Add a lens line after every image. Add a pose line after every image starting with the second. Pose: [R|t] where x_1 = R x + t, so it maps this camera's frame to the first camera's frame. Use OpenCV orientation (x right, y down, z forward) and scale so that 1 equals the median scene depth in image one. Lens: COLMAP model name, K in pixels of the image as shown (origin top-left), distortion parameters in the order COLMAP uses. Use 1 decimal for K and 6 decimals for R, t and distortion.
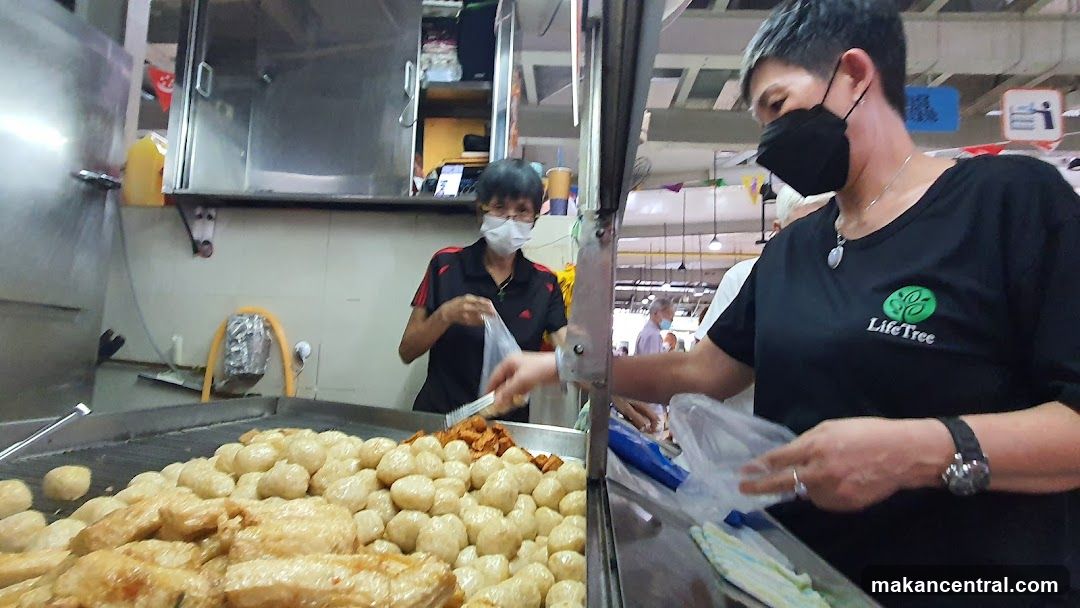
lens RADIAL K [[598.8, 0, 533.9], [0, 598.8, 303.4], [0, 0, 1]] dist [0.011459, 0.002988]
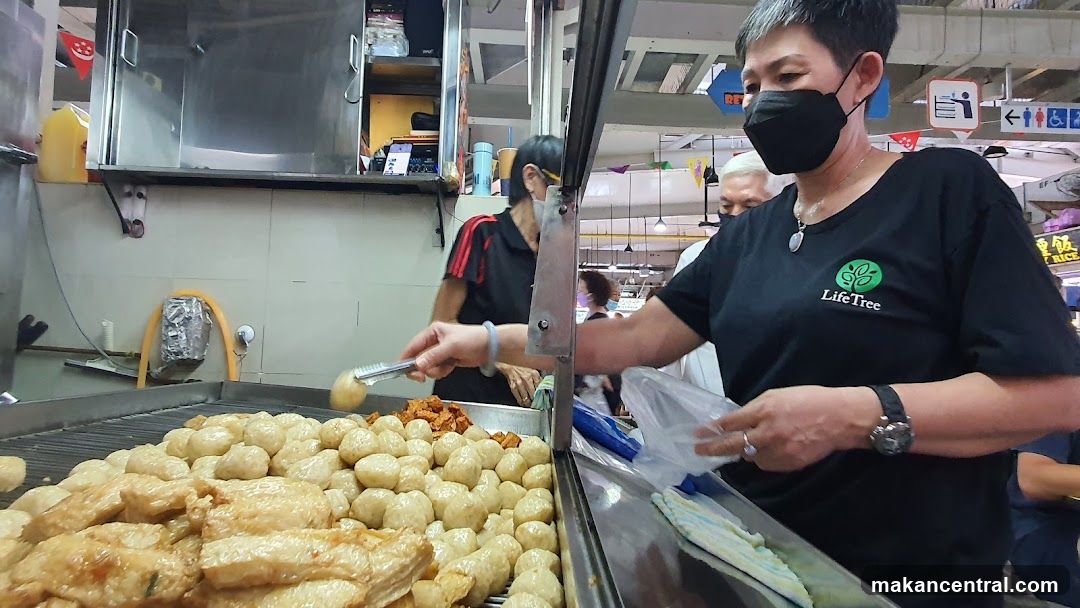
lens RADIAL K [[598.8, 0, 533.2], [0, 598.8, 302.2], [0, 0, 1]] dist [0.011459, 0.002988]
pose [[0.996202, -0.008222, 0.086679, -0.011229], [0.005826, 0.999595, 0.027854, 0.003663], [-0.086873, -0.027244, 0.995847, -0.003037]]
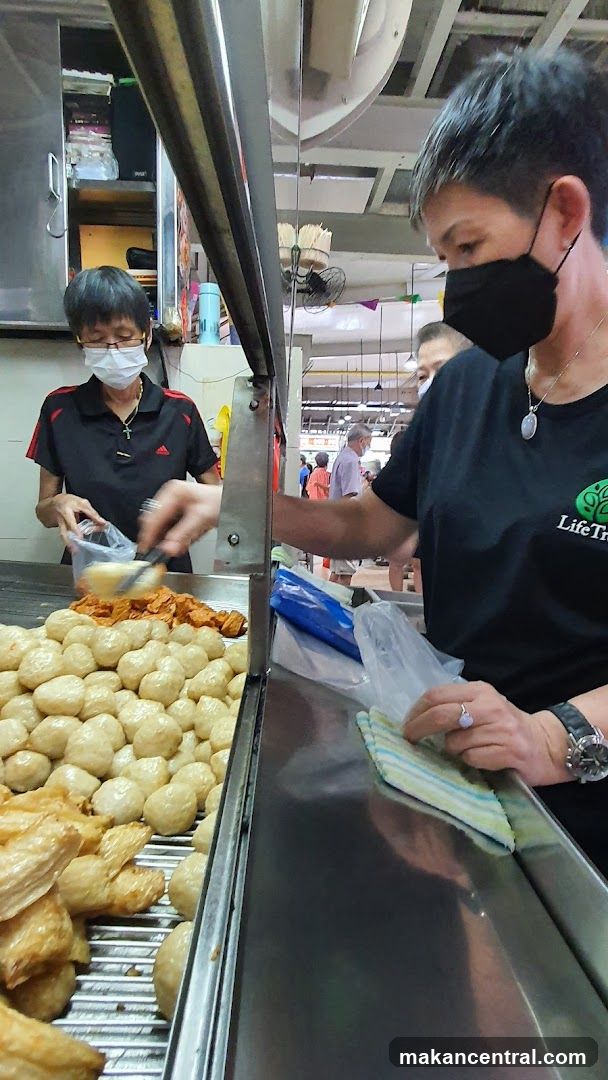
lens RADIAL K [[590.4, 0, 283.9], [0, 590.4, 554.1], [0, 0, 1]] dist [-0.004701, -0.000966]
pose [[0.996141, -0.032140, 0.081675, 0.026971], [0.013760, 0.976224, 0.216327, -0.031334], [-0.086686, -0.214368, 0.972899, 0.055327]]
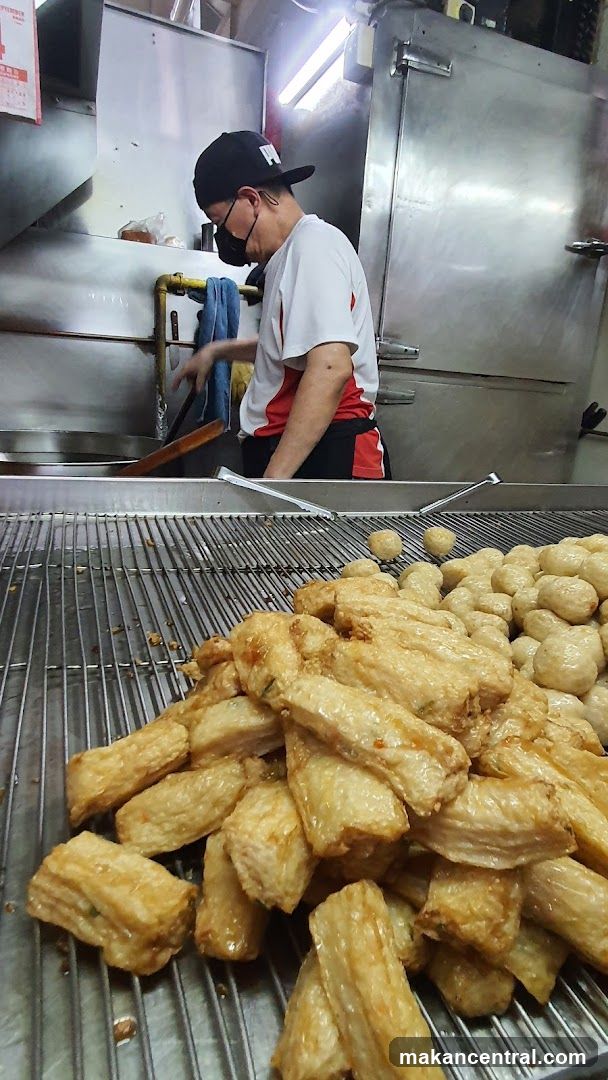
lens RADIAL K [[598.8, 0, 298.3], [0, 598.8, 541.0], [0, 0, 1]] dist [0.011459, 0.002988]
pose [[0.436239, 0.207094, -0.875676, 0.054491], [0.035729, 0.968402, 0.246823, 0.001998], [0.899121, -0.138960, 0.415055, 0.133971]]
